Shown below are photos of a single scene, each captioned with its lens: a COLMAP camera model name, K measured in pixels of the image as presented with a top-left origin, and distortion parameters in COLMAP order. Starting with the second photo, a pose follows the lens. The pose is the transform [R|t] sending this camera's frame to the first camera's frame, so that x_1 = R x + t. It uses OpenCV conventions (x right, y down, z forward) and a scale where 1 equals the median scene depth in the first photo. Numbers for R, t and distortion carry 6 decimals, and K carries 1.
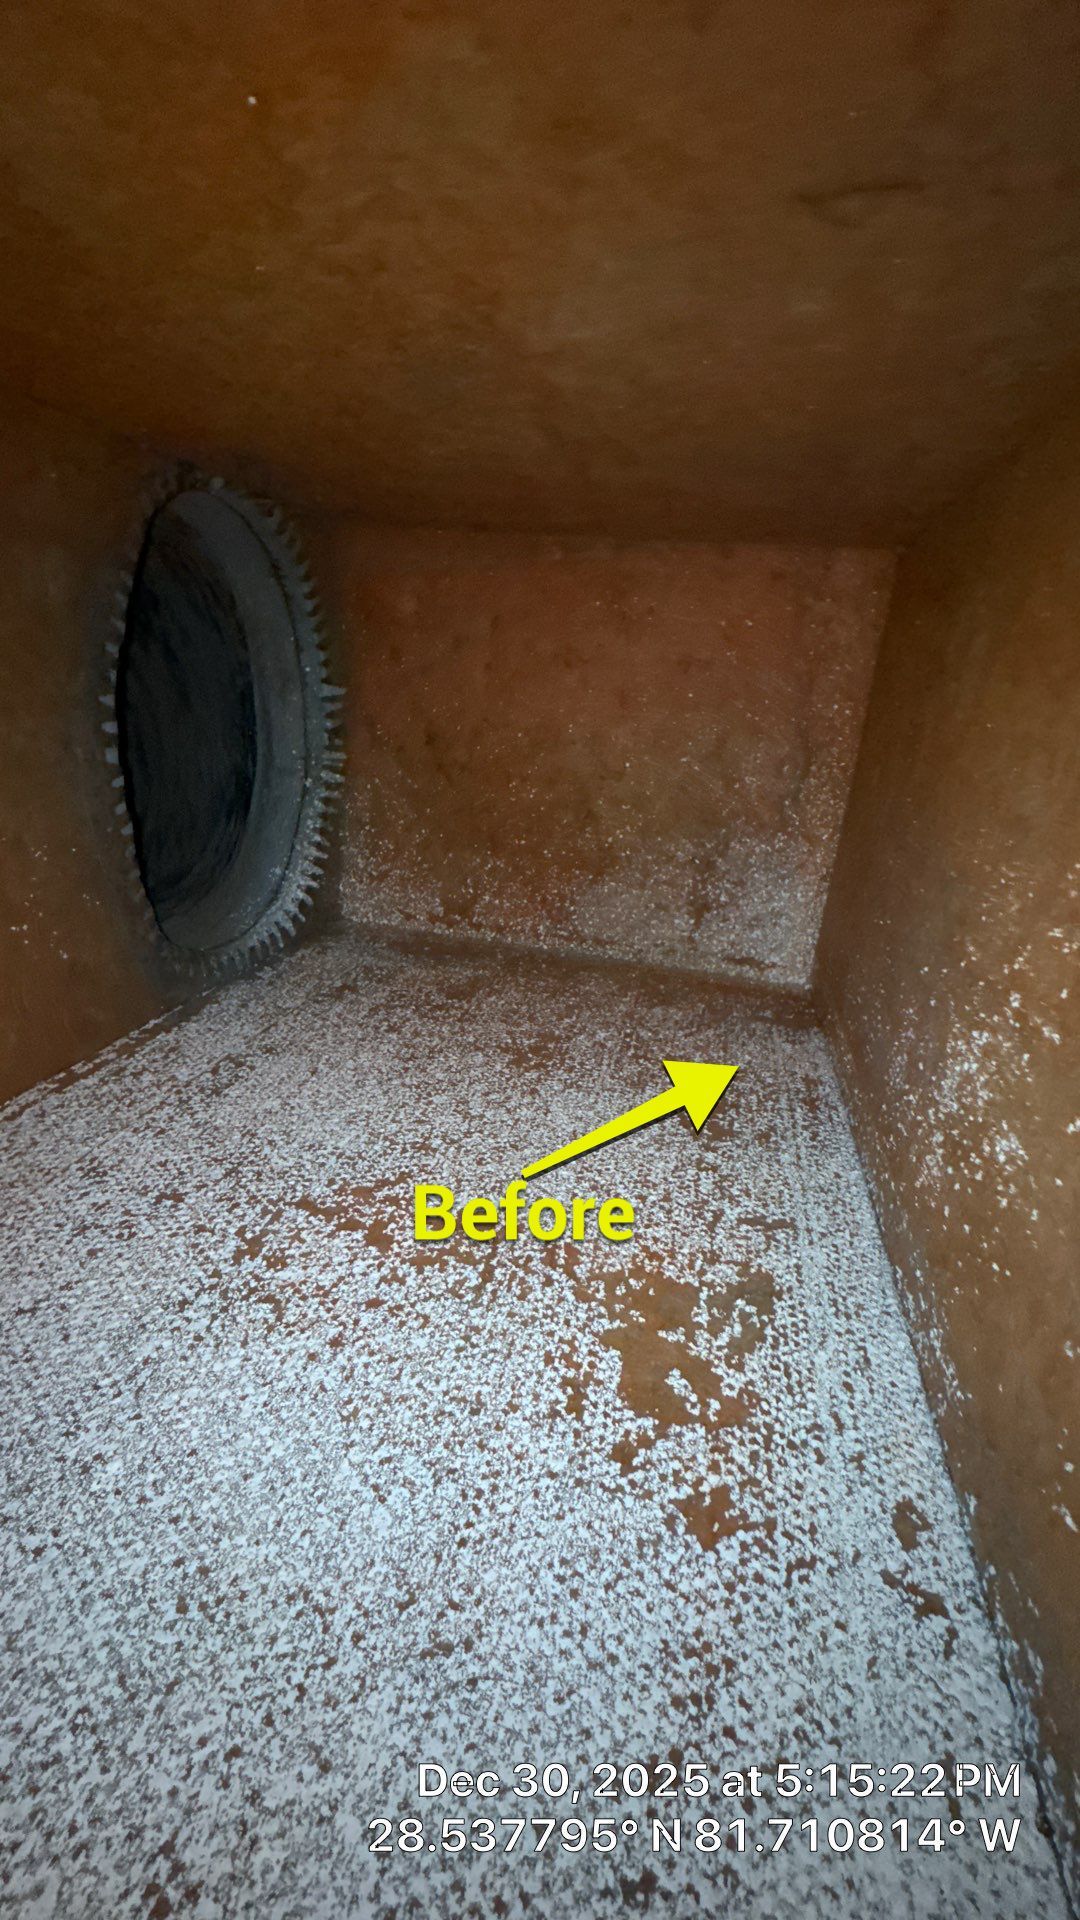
lens RADIAL K [[769.8, 0, 539.7], [0, 769.8, 962.2], [0, 0, 1]] dist [-0.004378, 0.001245]
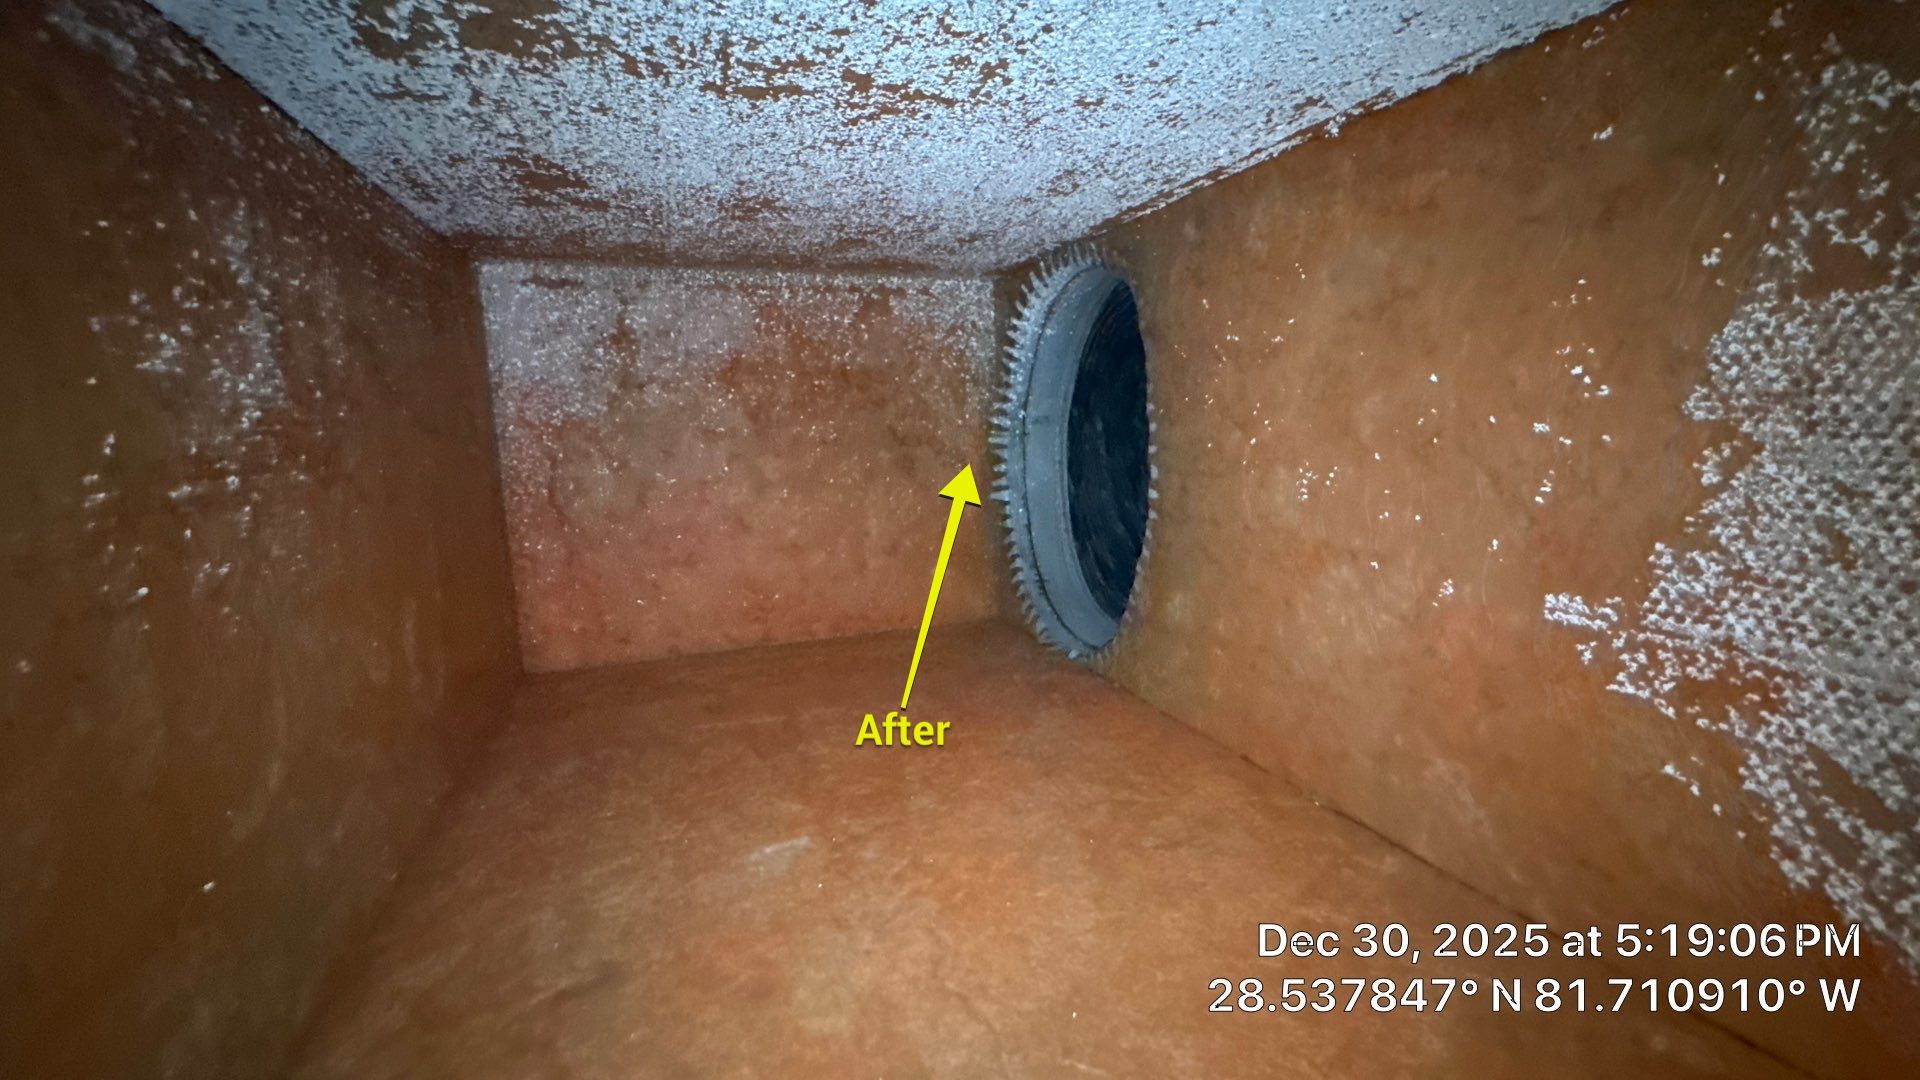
lens RADIAL K [[769.8, 0, 958.4], [0, 769.8, 540.1], [0, 0, 1]] dist [-0.004378, 0.001245]
pose [[-0.988030, 0.117161, -0.100349, -0.156304], [-0.054035, -0.872149, -0.486248, 0.290748], [-0.144488, -0.475005, 0.868040, -0.049230]]
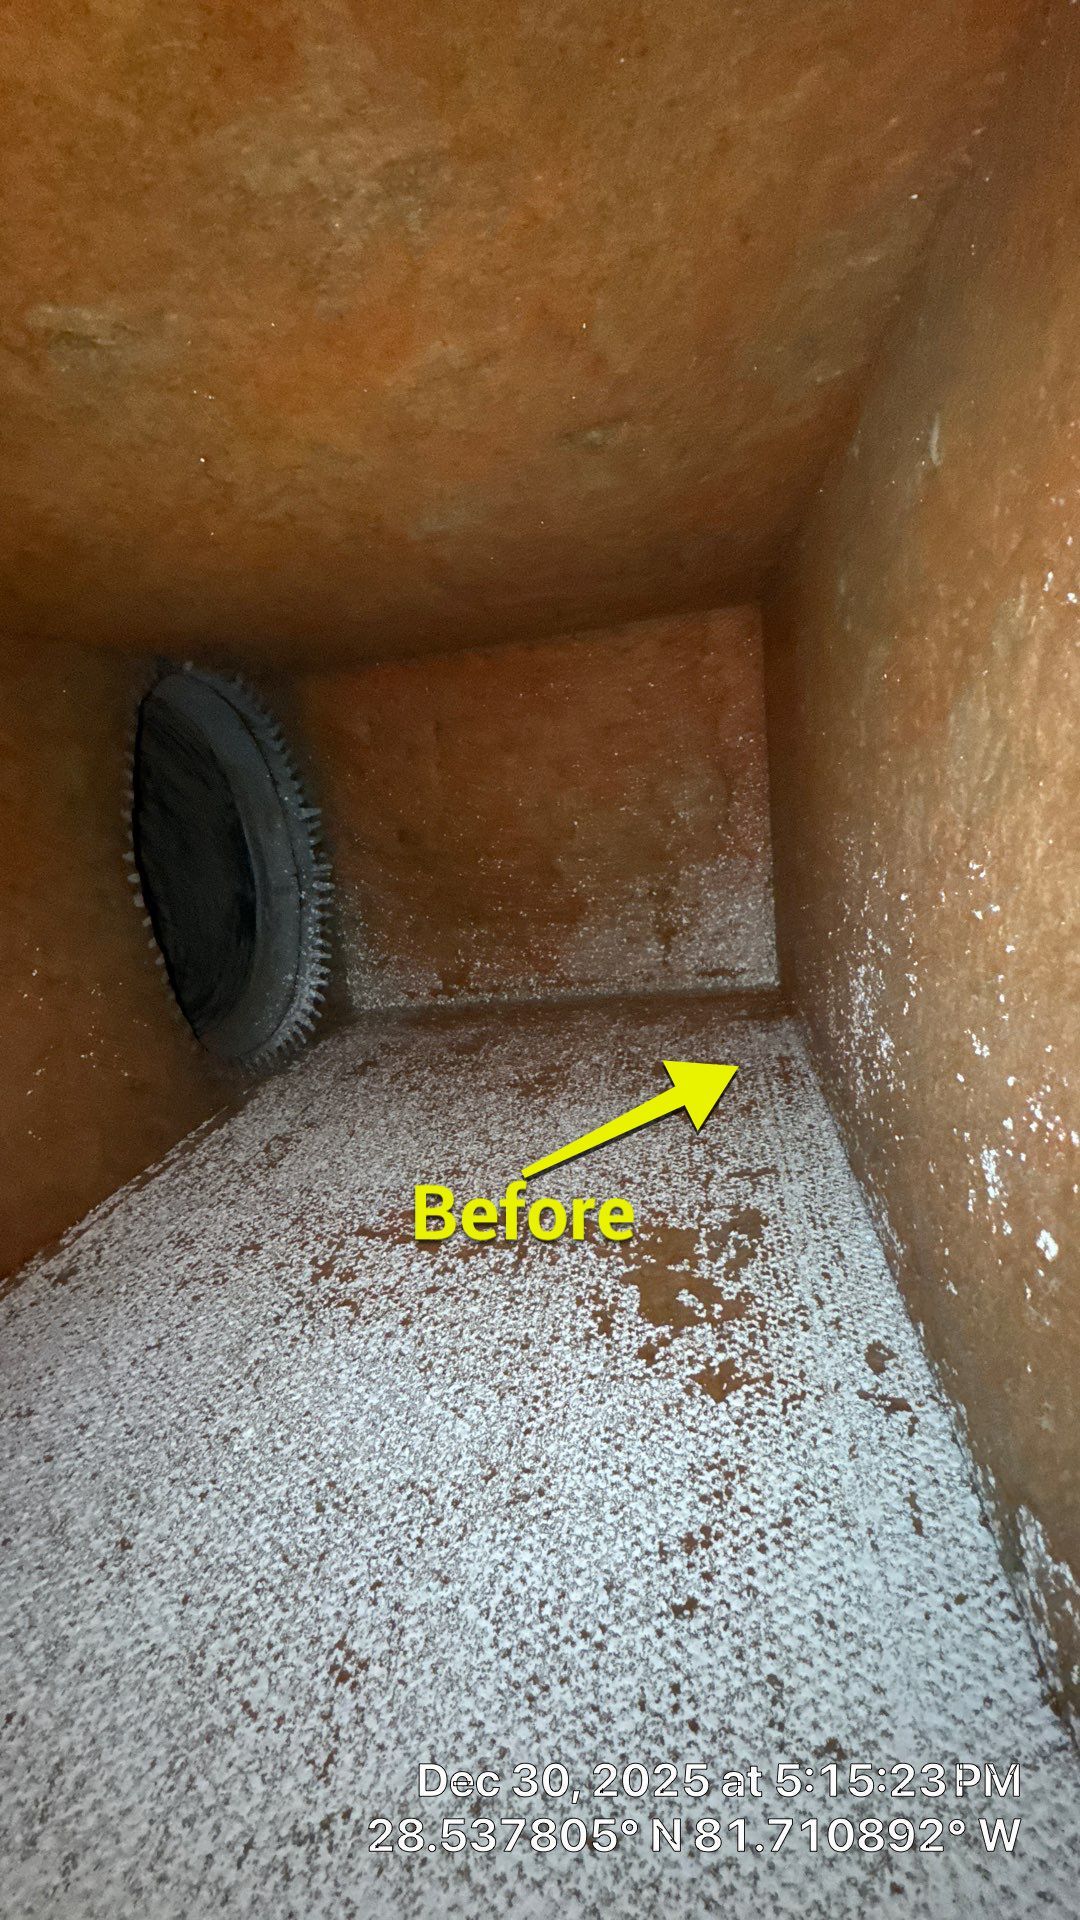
lens RADIAL K [[769.8, 0, 542.0], [0, 769.8, 961.4], [0, 0, 1]] dist [-0.004378, 0.001245]
pose [[0.979998, -0.198995, -0.002177, 0.048017], [0.197884, 0.975574, -0.095377, 0.073017], [0.021103, 0.093039, 0.995439, -0.200990]]
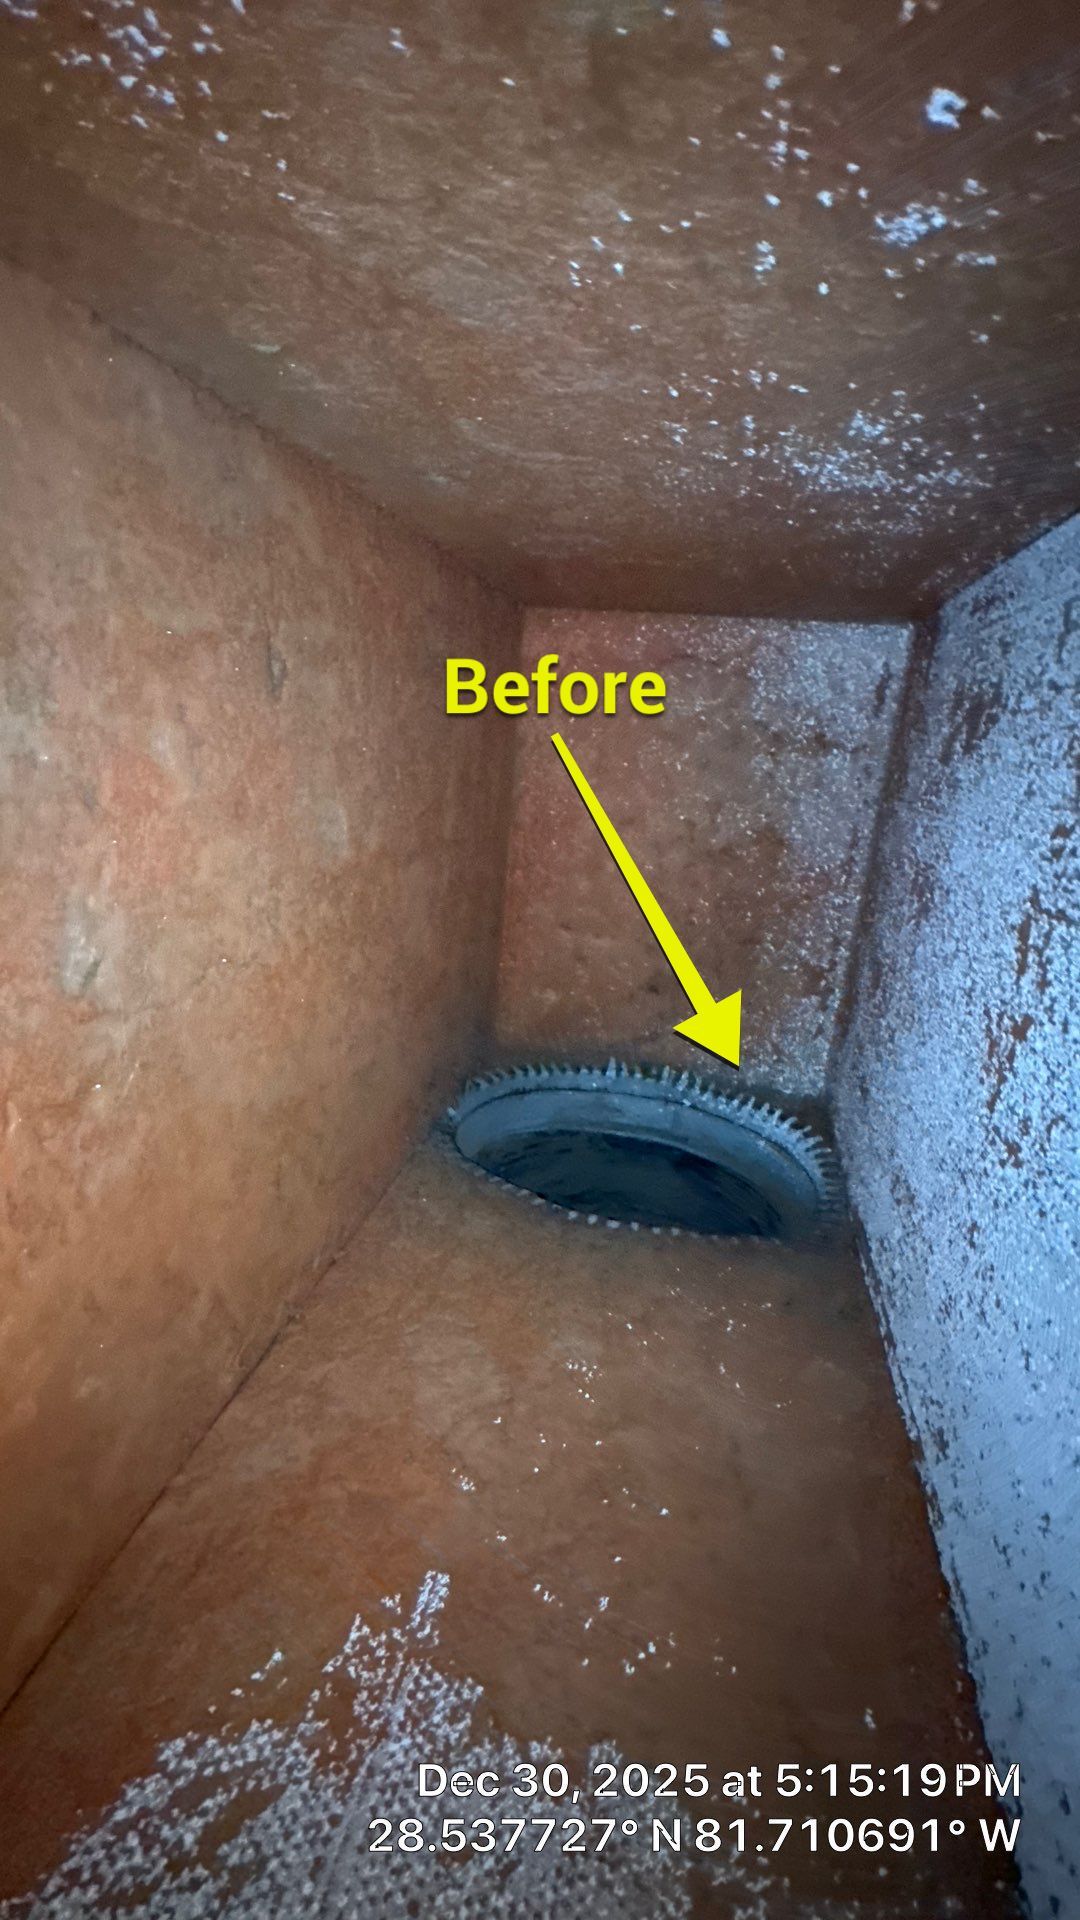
lens RADIAL K [[769.8, 0, 539.7], [0, 769.8, 955.9], [0, 0, 1]] dist [-0.004378, 0.001245]
pose [[0.053754, -0.997725, -0.040675, -0.099803], [0.851430, 0.067078, -0.520161, 0.306740], [0.521706, -0.006671, 0.853099, -0.148622]]
